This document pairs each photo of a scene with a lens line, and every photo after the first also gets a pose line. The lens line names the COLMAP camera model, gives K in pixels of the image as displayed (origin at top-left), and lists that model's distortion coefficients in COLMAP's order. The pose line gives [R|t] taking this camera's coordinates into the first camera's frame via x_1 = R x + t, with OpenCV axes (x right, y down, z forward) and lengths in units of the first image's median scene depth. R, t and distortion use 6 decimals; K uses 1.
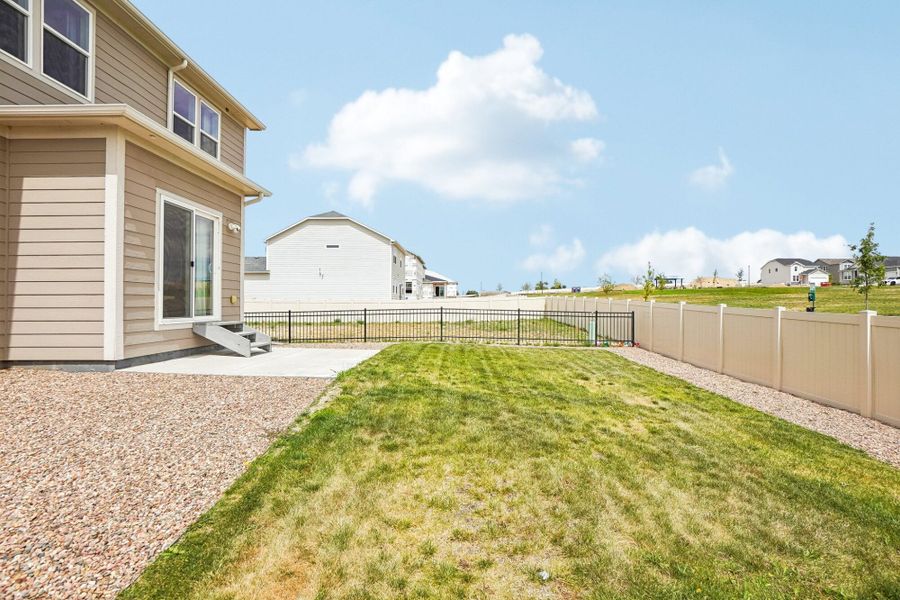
lens RADIAL K [[427.3, 0, 446.9], [0, 427.3, 297.2], [0, 0, 1]] dist [-0.053848, 0.022450]
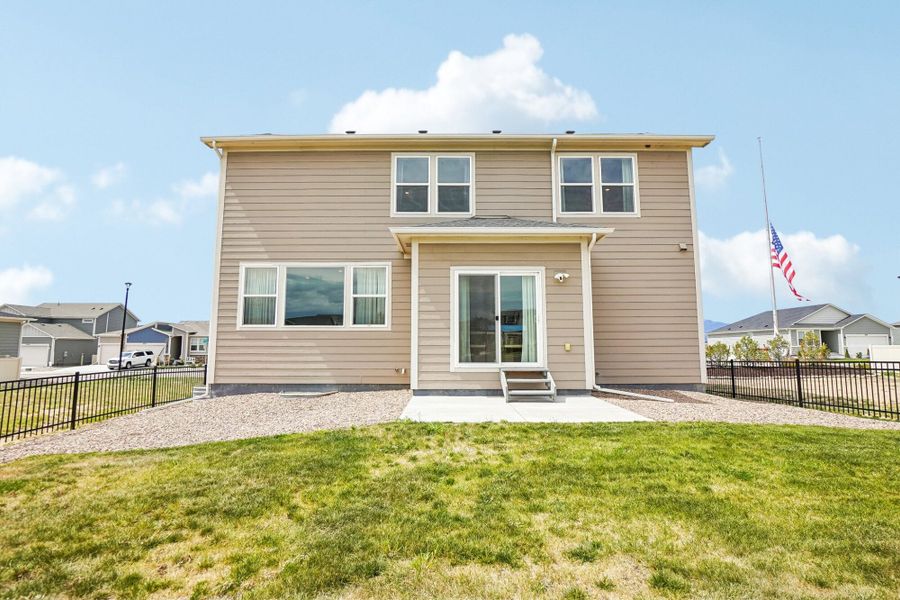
lens RADIAL K [[427.3, 0, 446.9], [0, 427.3, 297.2], [0, 0, 1]] dist [-0.053848, 0.022450]
pose [[0.078971, -0.109709, -0.990822, 0.672271], [0.016894, 0.993930, -0.108707, -0.009523], [0.996734, -0.008154, 0.080346, 0.856208]]
